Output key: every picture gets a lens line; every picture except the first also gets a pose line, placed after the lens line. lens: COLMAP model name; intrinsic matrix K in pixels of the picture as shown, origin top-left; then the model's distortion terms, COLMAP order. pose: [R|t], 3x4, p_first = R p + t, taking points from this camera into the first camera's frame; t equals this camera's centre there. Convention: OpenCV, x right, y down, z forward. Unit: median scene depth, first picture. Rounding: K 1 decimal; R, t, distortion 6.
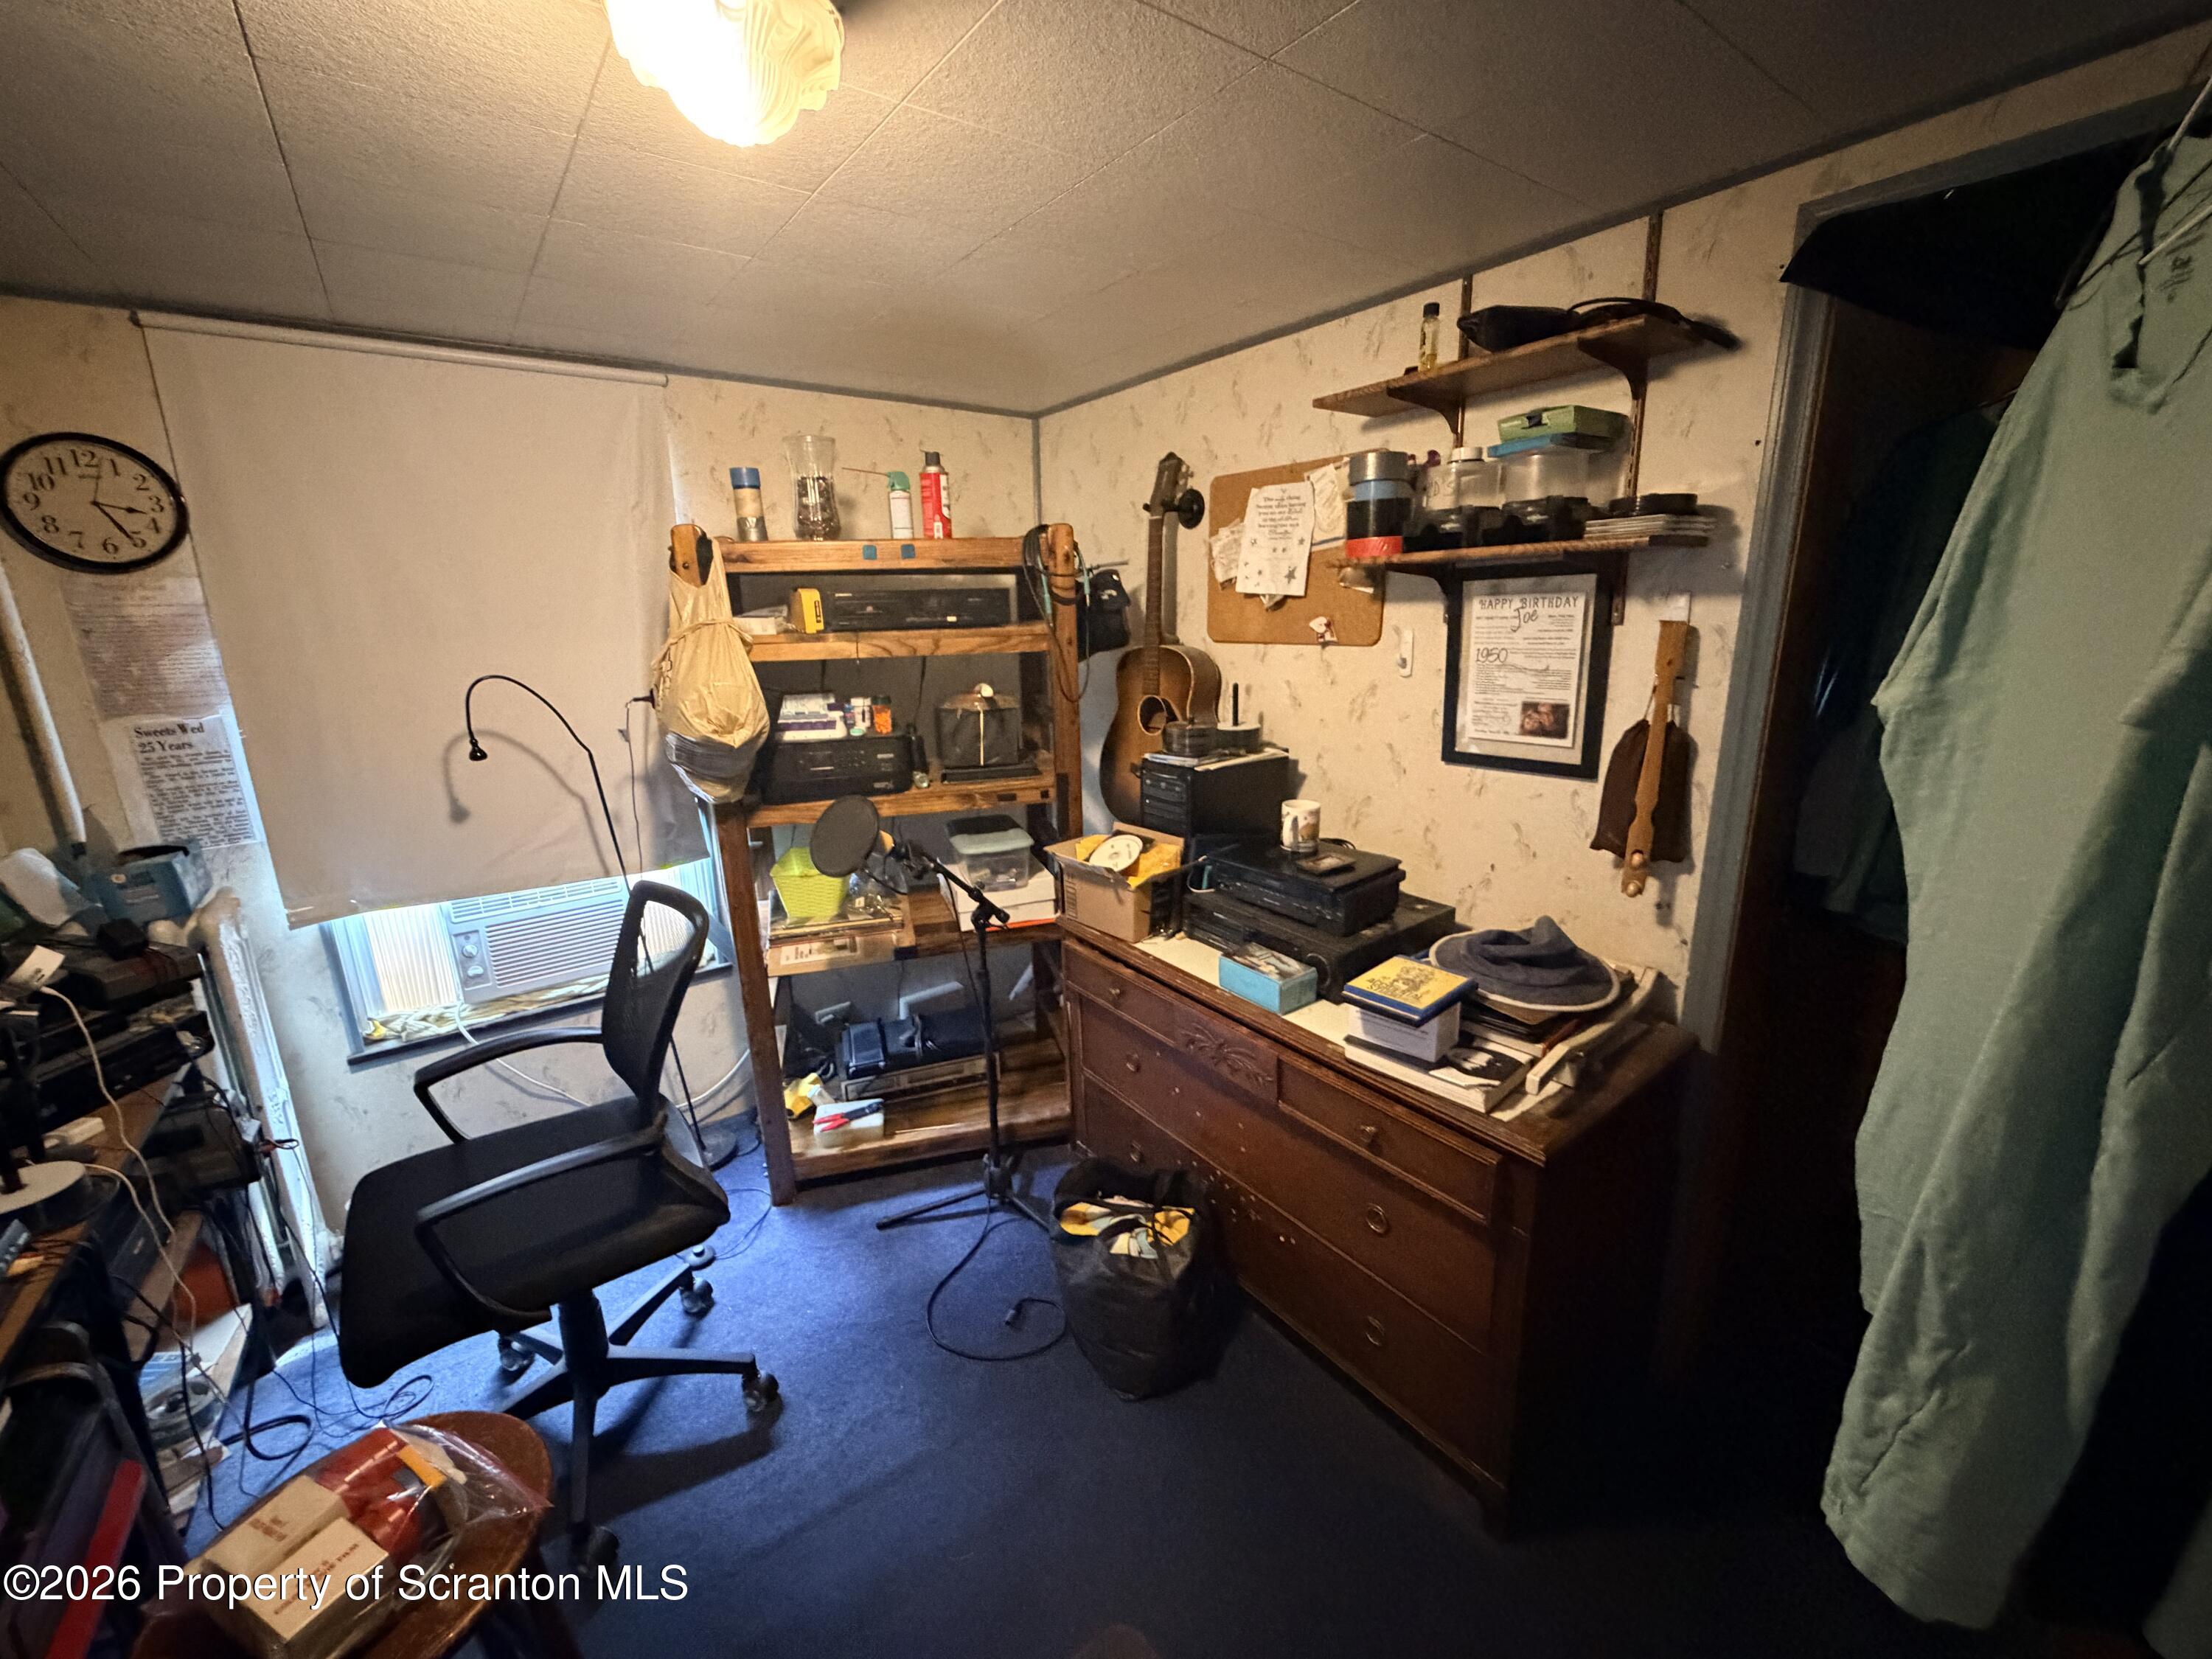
lens RADIAL K [[879.0, 0, 1098.5], [0, 879.0, 826.7], [0, 0, 1]] dist [-0.001453, -0.000243]
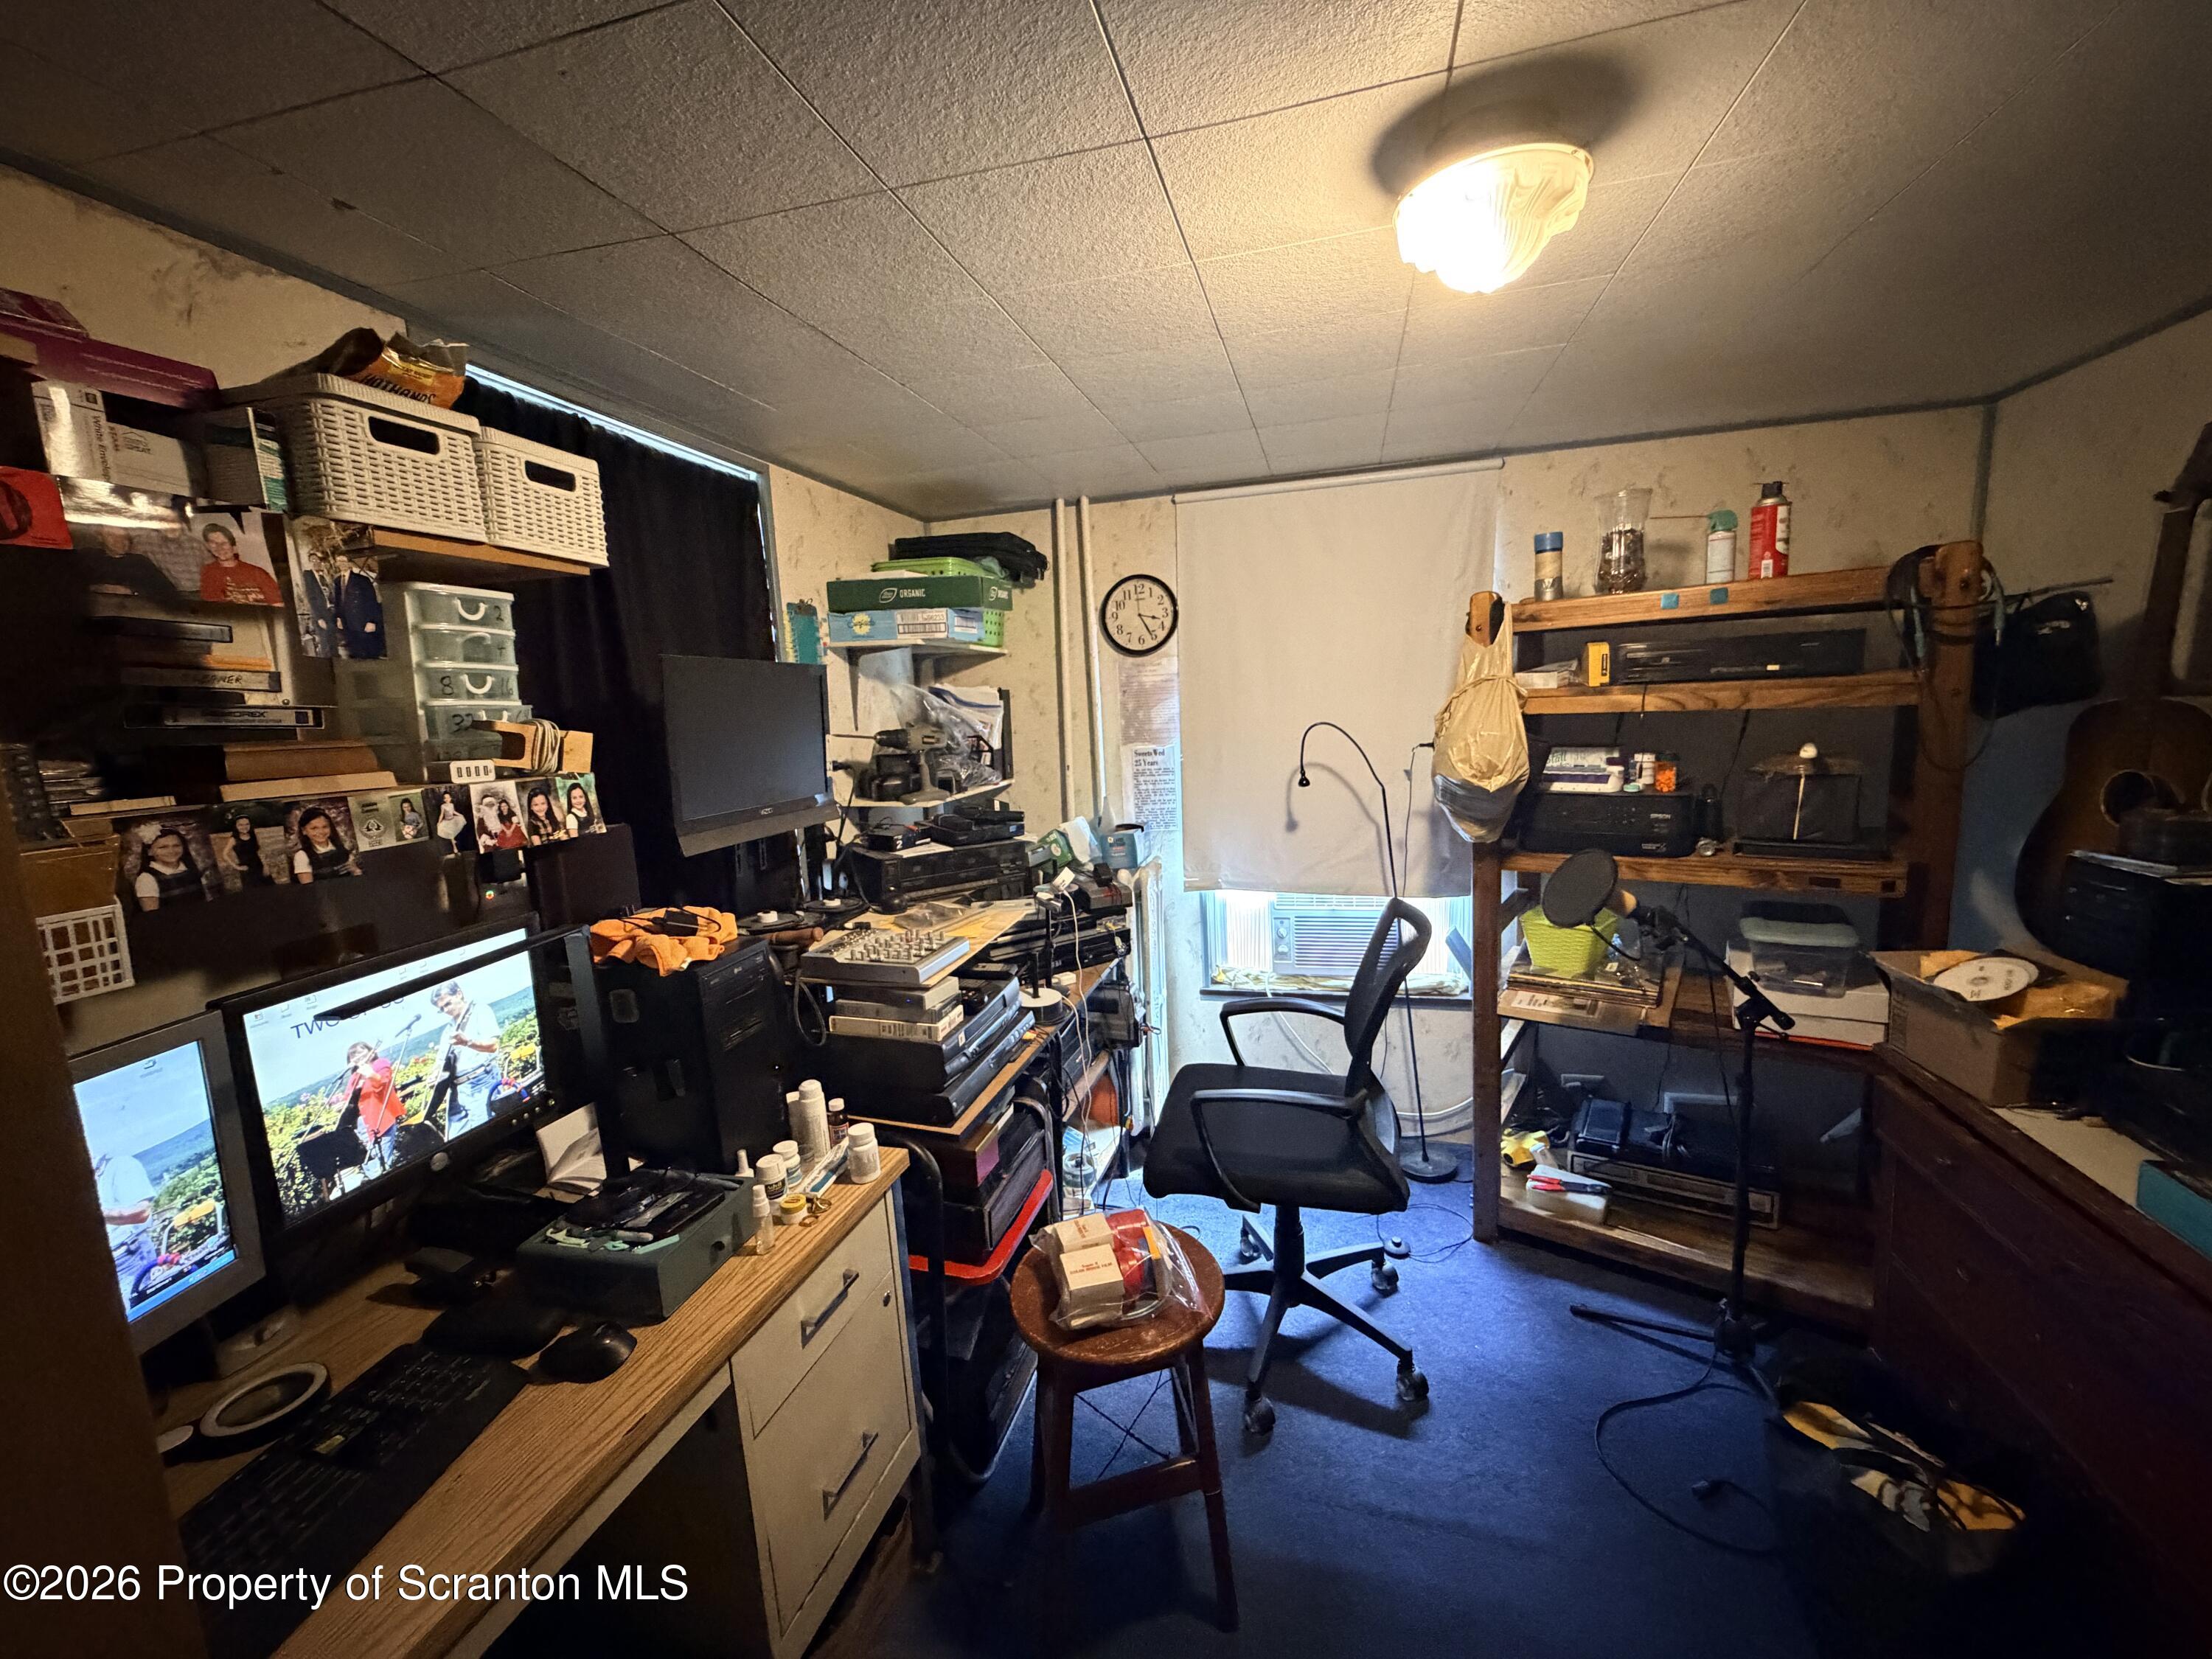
lens RADIAL K [[879.0, 0, 1098.5], [0, 879.0, 826.7], [0, 0, 1]] dist [-0.001453, -0.000243]
pose [[0.613958, 0.109869, -0.781655, 0.124606], [-0.157090, 0.987464, 0.015410, 0.010107], [0.773549, 0.113329, 0.623521, -0.039581]]
